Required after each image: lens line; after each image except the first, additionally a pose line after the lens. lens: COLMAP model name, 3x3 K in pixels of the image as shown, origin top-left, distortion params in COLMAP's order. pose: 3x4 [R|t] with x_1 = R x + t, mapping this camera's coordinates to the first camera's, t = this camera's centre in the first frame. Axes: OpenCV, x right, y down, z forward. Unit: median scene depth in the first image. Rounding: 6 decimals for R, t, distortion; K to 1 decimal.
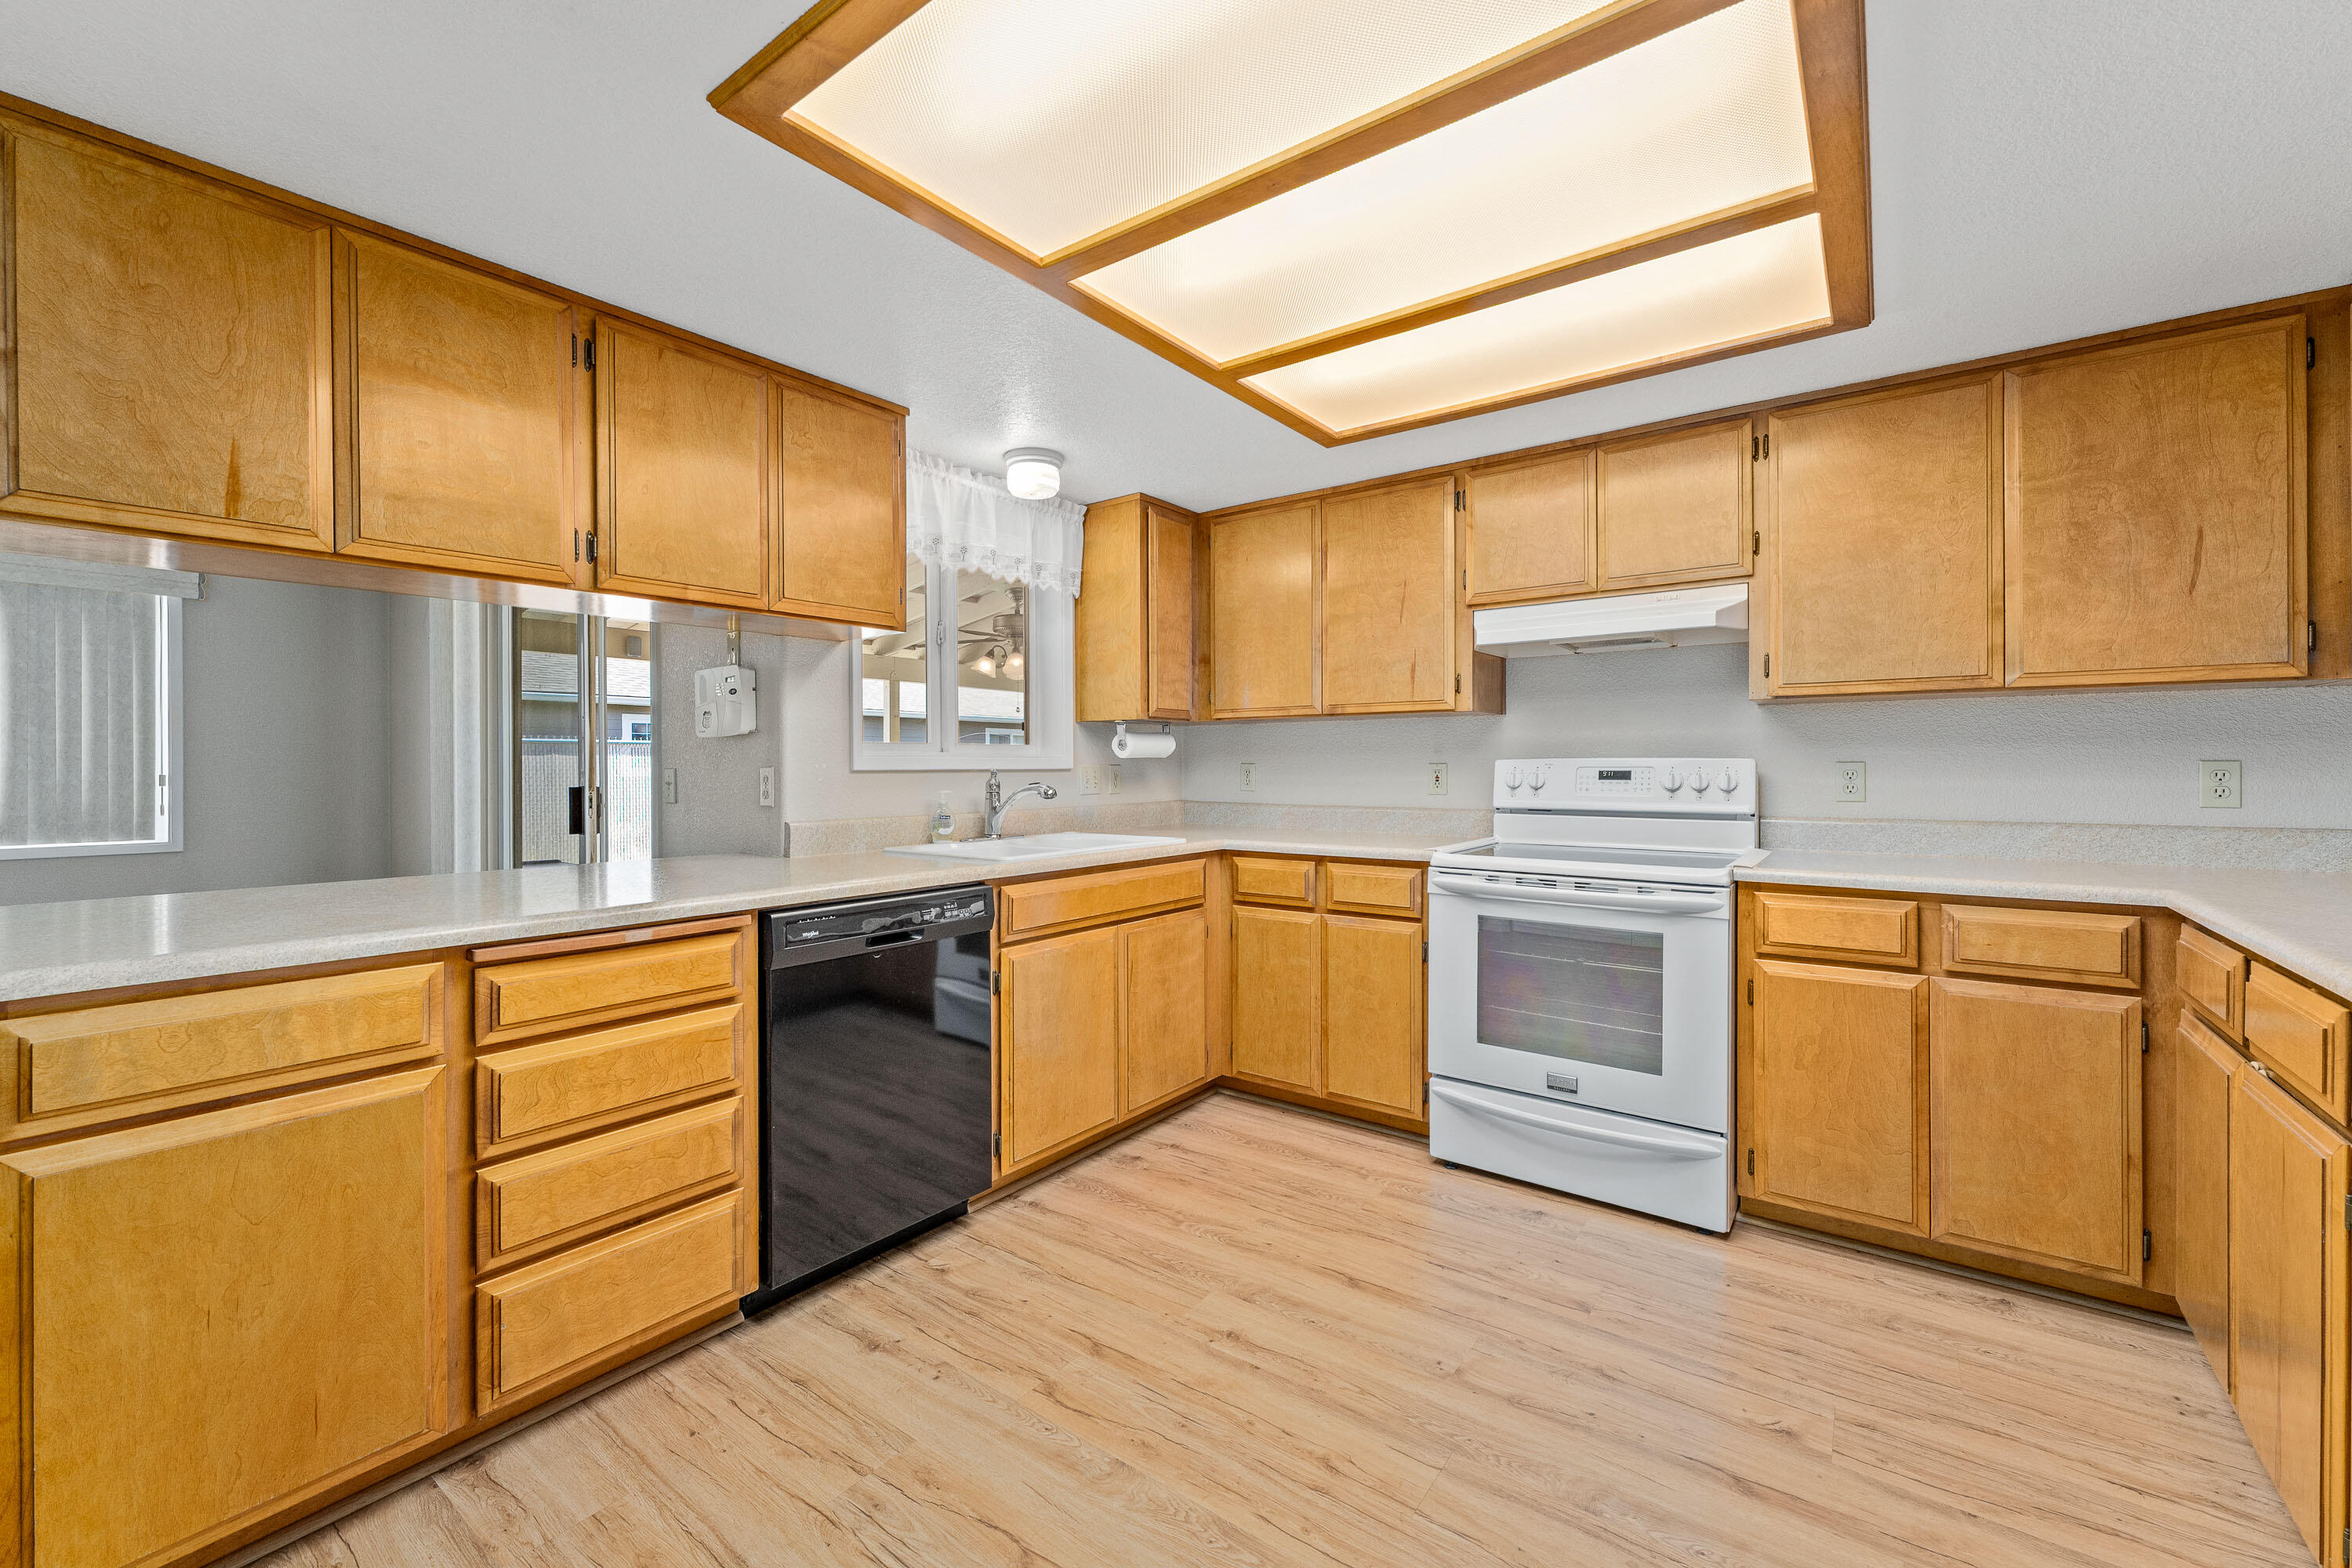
lens RADIAL K [[951.7, 0, 1168.8], [0, 951.7, 766.6], [0, 0, 1]] dist [-0.001542, -0.000255]
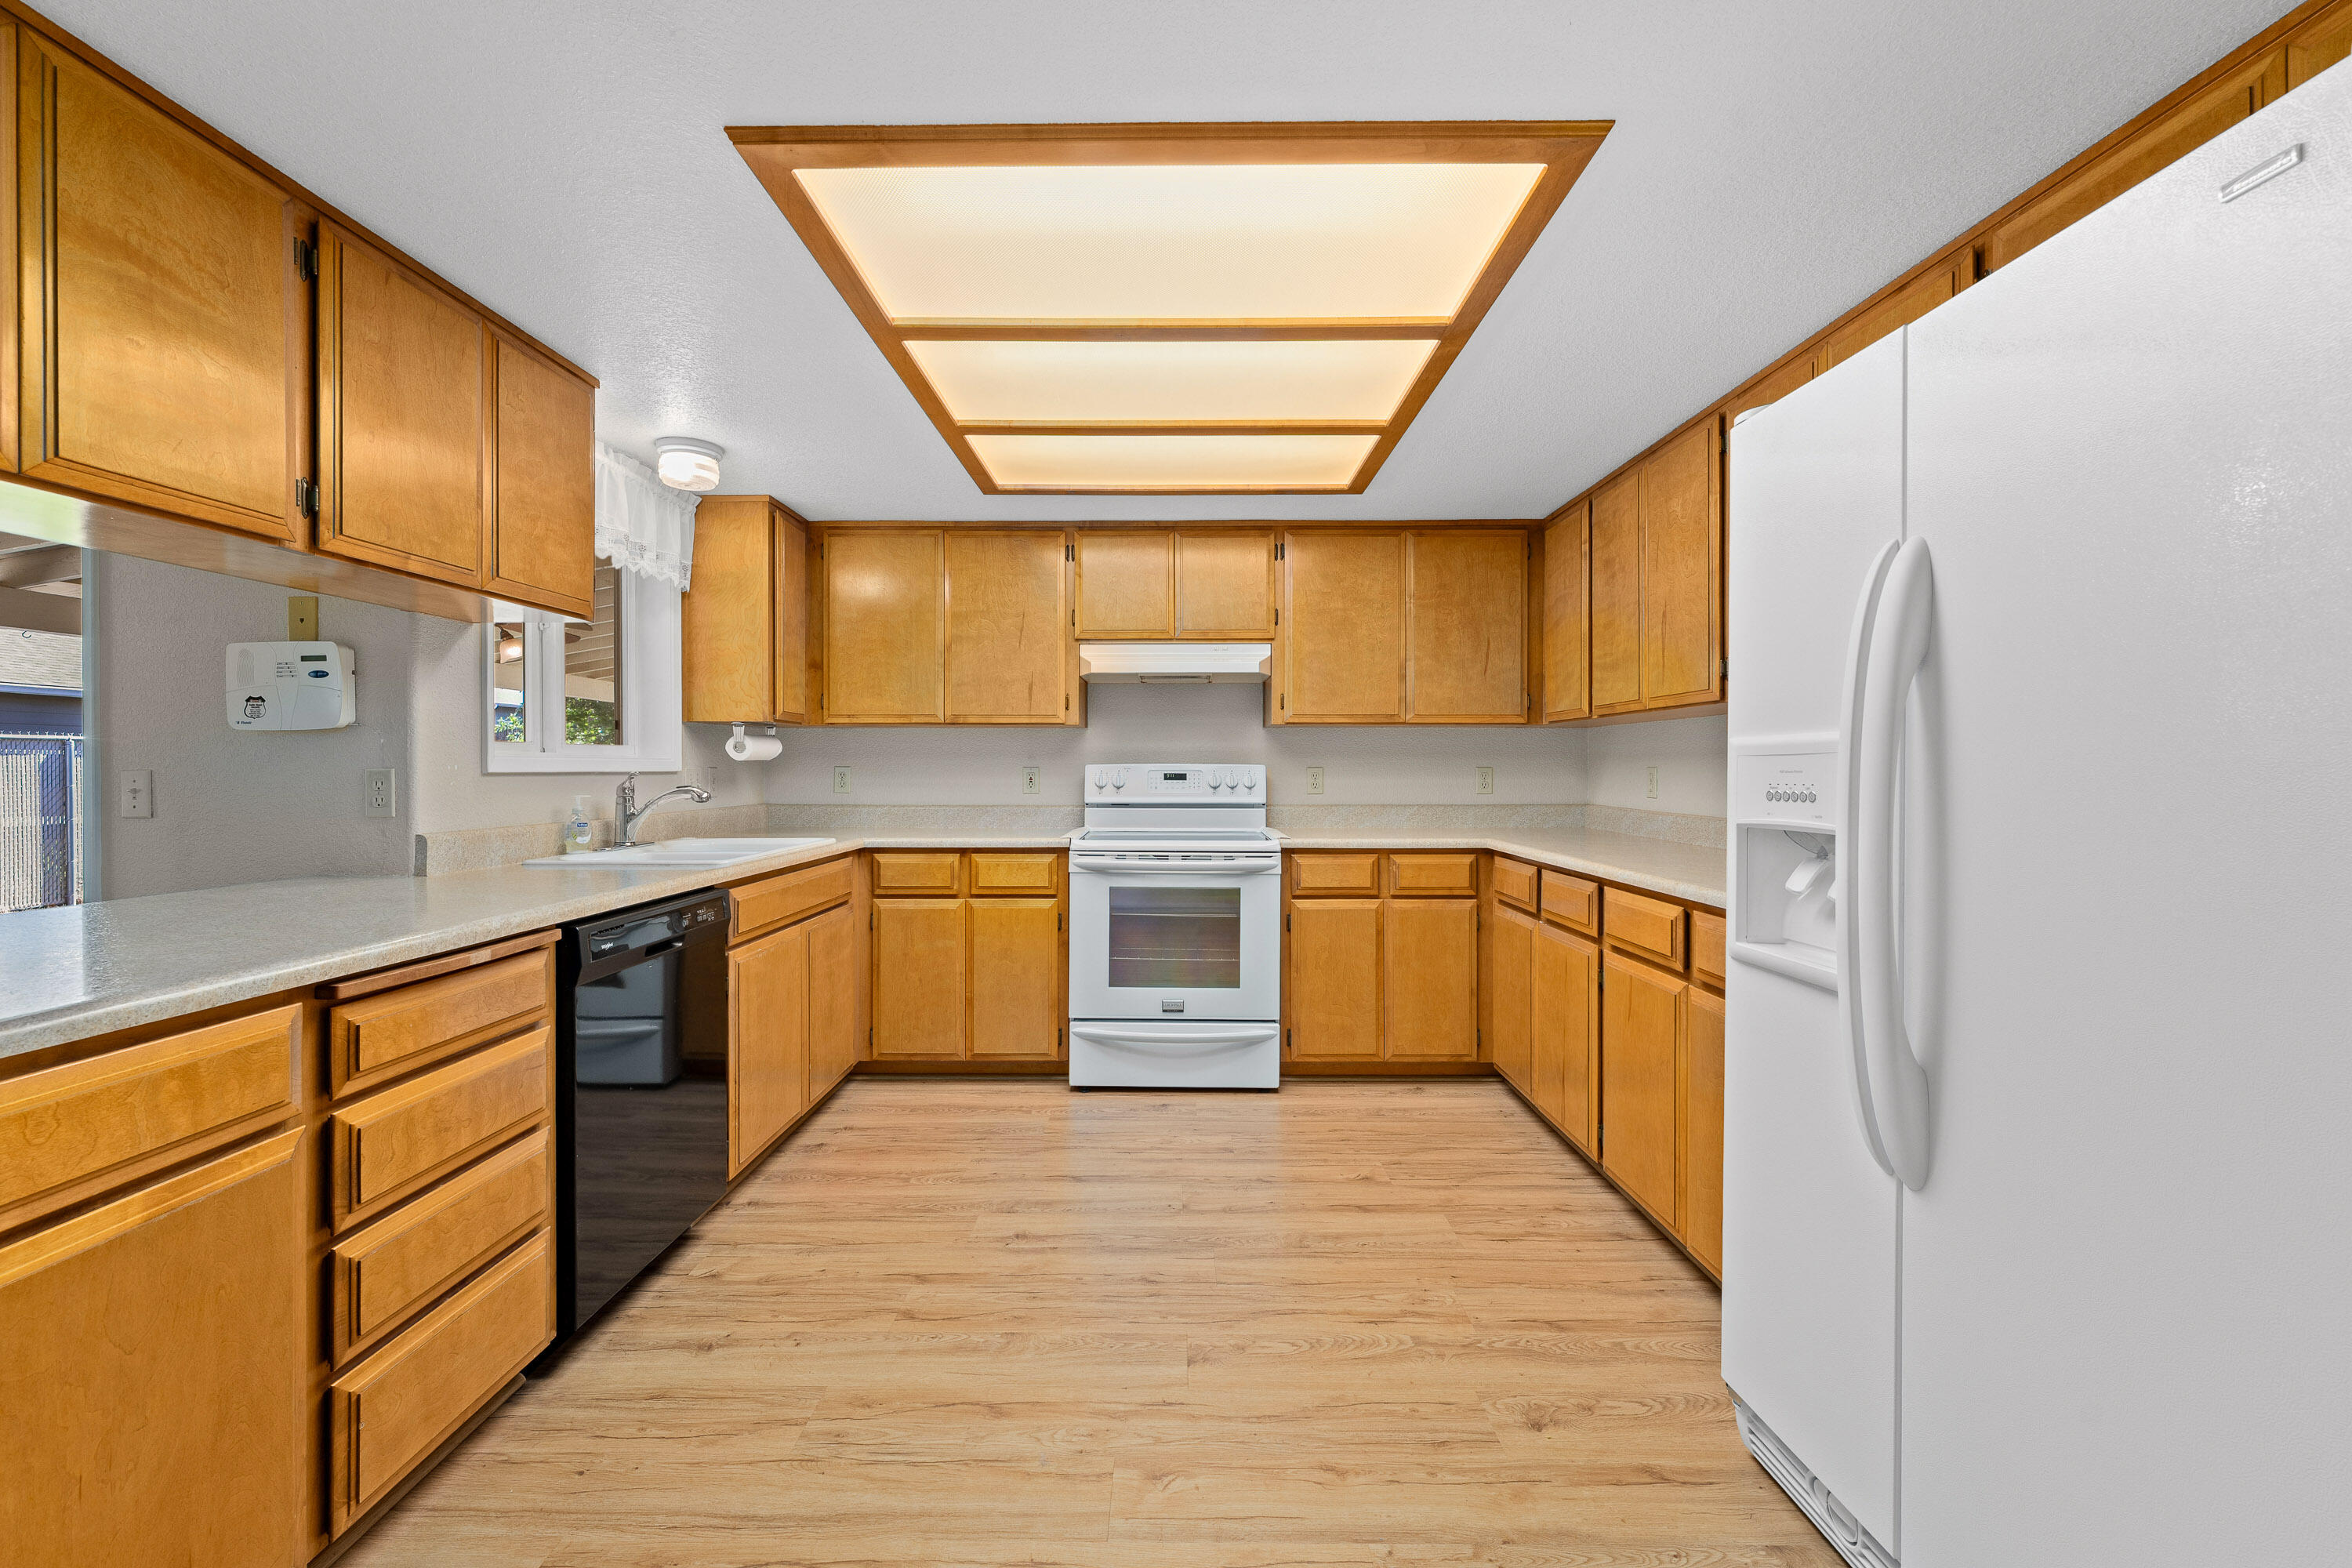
lens RADIAL K [[951.7, 0, 1168.8], [0, 951.7, 766.6], [0, 0, 1]] dist [-0.001542, -0.000255]
pose [[0.801771, 0.004203, 0.597617, -0.433968], [-0.001895, 0.999988, -0.004491, 0.001239], [-0.597629, 0.002468, 0.801769, -0.079169]]
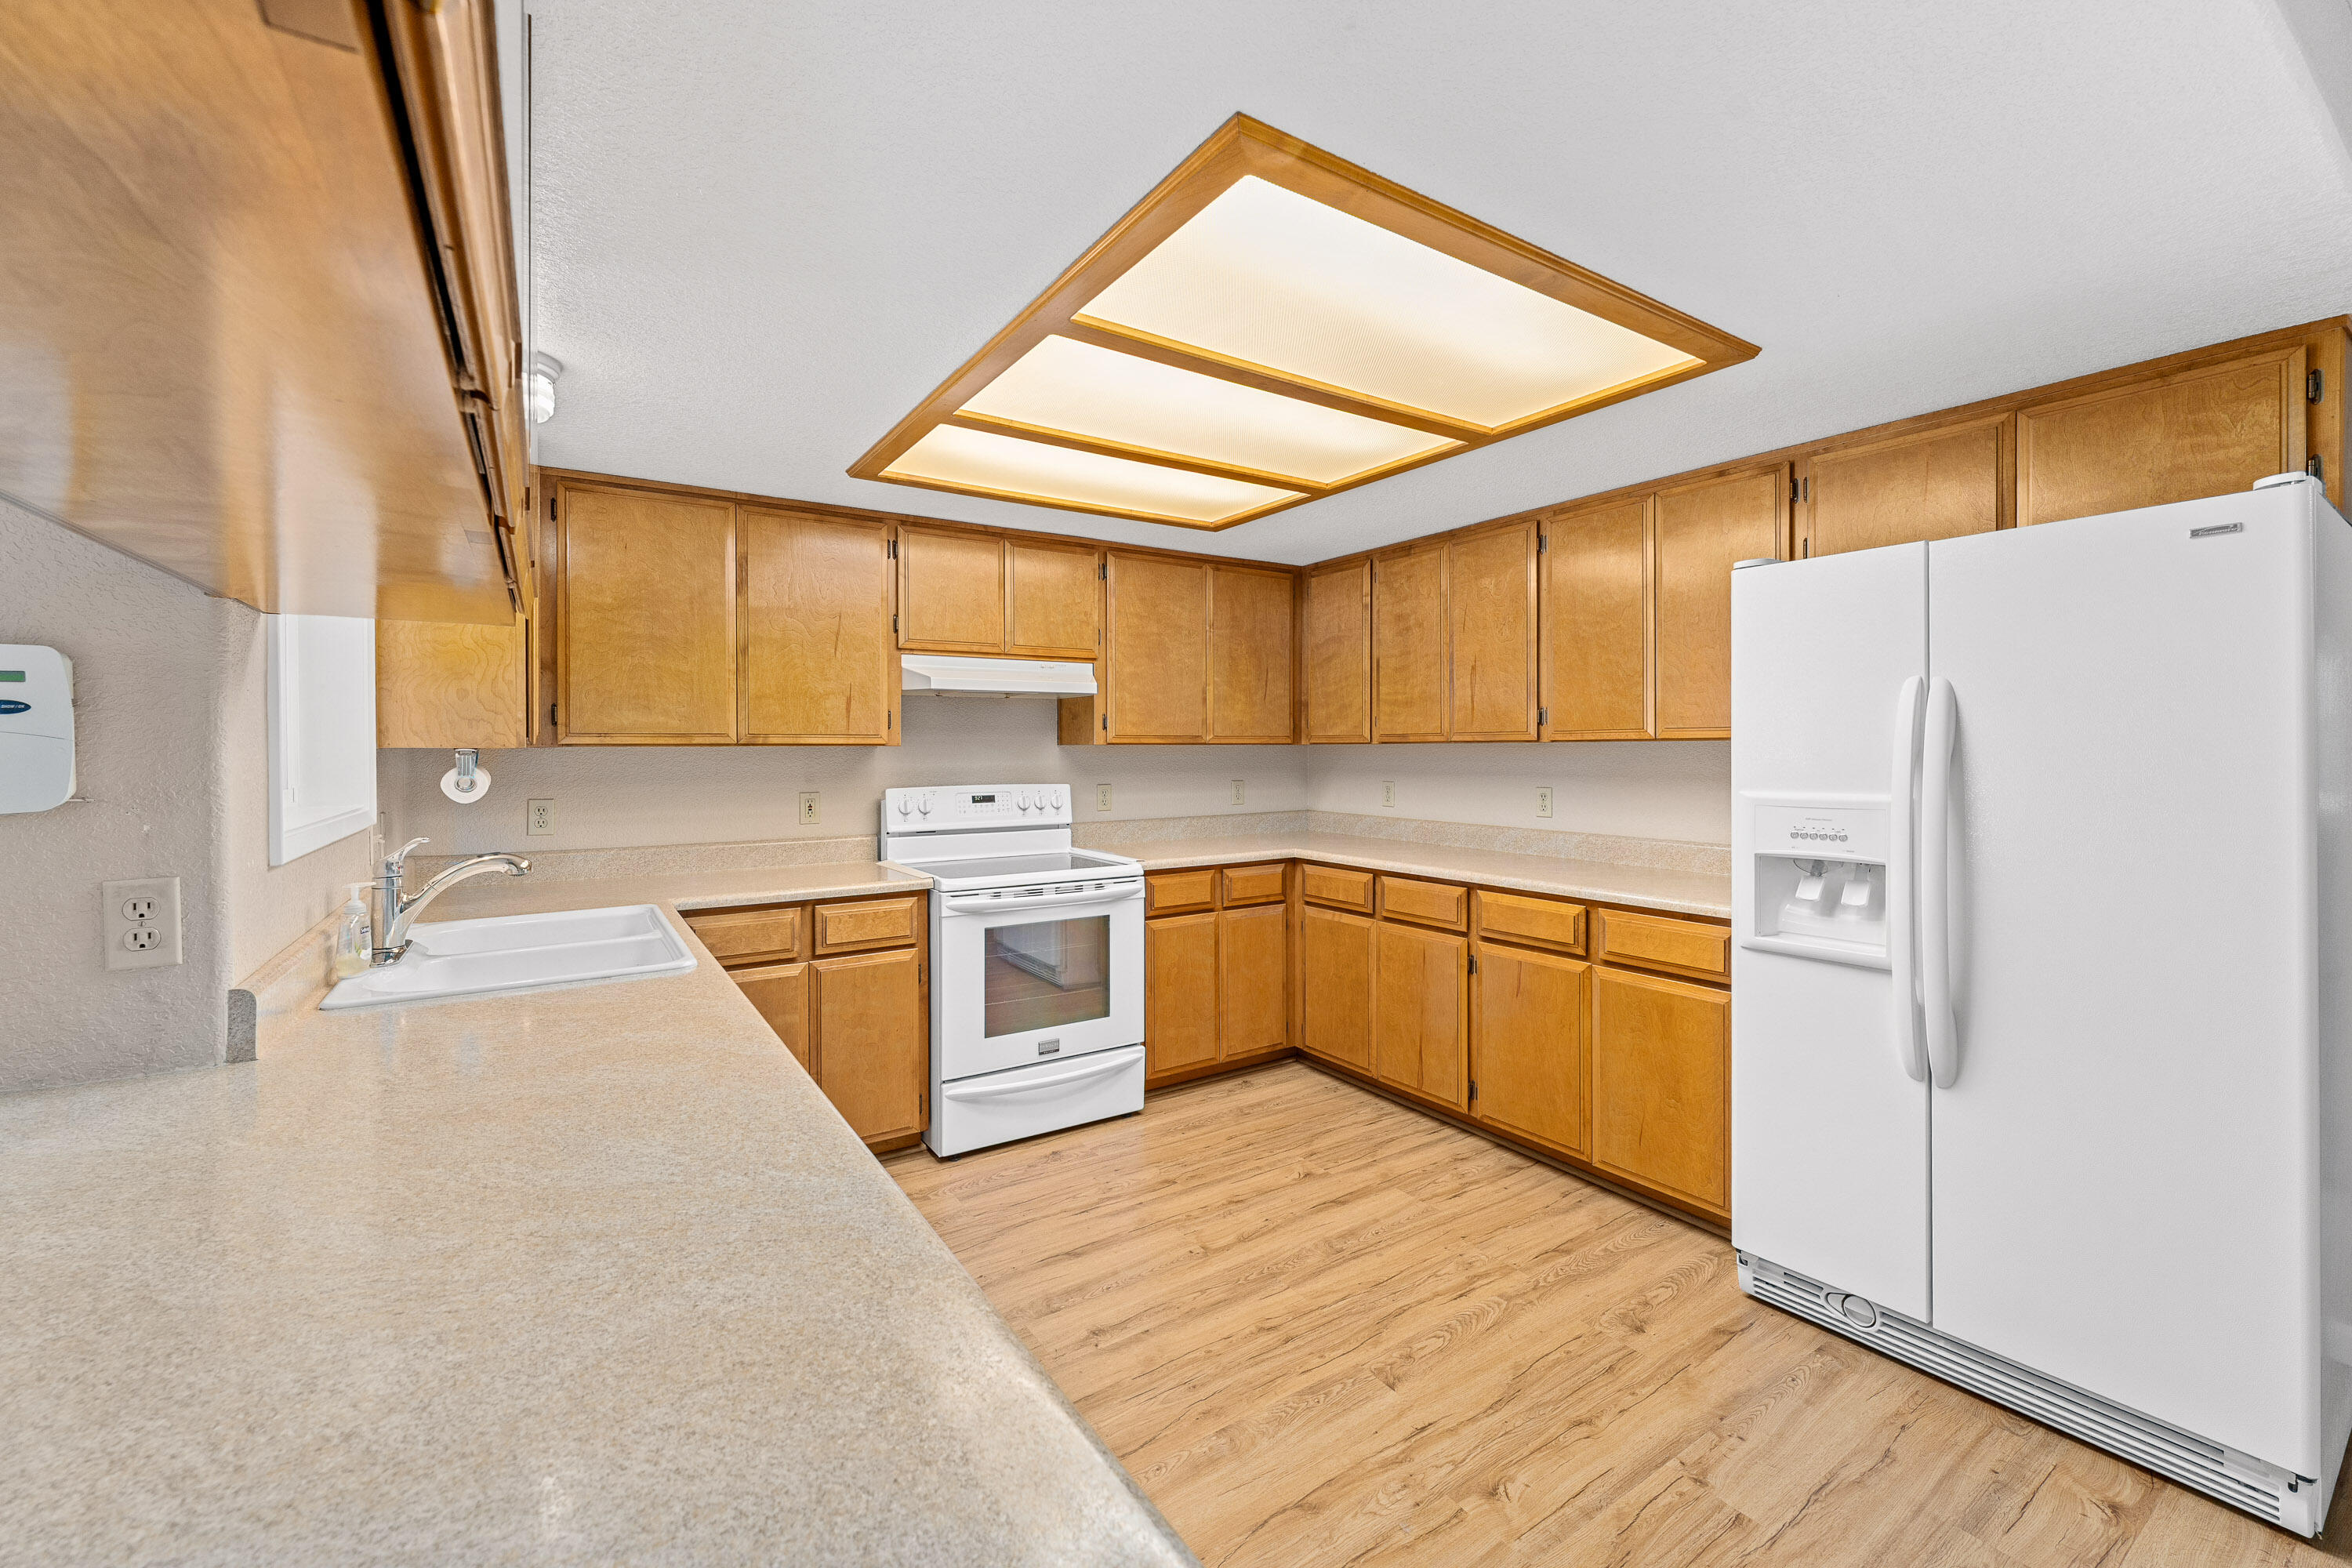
lens RADIAL K [[956.2, 0, 1174.6], [0, 956.2, 752.7], [0, 0, 1]] dist [-0.000655, -0.000079]
pose [[0.332019, -0.003058, 0.943268, -0.809755], [0.004738, 0.999988, 0.001574, -0.067950], [-0.943261, 0.003946, 0.332030, 0.459381]]
